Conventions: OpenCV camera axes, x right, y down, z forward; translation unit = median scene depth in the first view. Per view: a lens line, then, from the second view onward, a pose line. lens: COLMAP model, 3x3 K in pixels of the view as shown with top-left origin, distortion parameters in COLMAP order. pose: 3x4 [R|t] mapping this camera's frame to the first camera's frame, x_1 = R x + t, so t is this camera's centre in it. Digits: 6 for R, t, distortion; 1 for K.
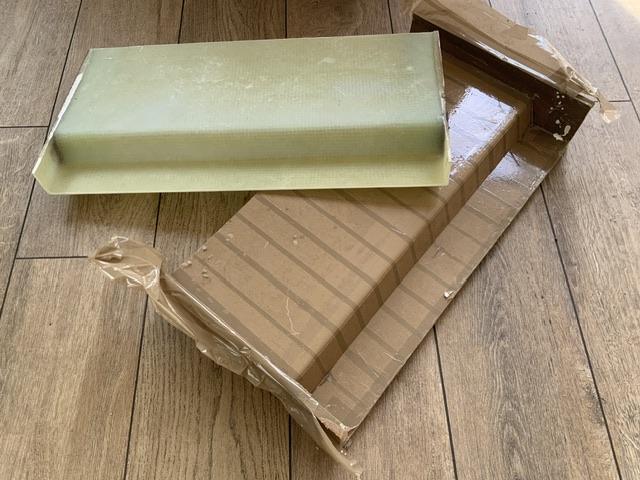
lens RADIAL K [[538.1, 0, 318.8], [0, 538.1, 240.3], [0, 0, 1]] dist [-0.007329, -0.030524]
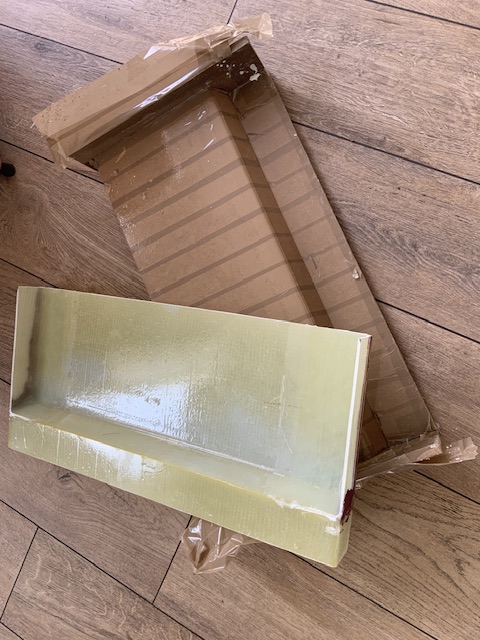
lens RADIAL K [[538.1, 0, 240.8], [0, 538.1, 319.7], [0, 0, 1]] dist [-0.007329, -0.030524]
pose [[0.422947, -0.897485, -0.125048, 0.193445], [0.897426, 0.395758, 0.194940, -0.262138], [-0.125467, -0.194671, 0.972811, -0.000414]]
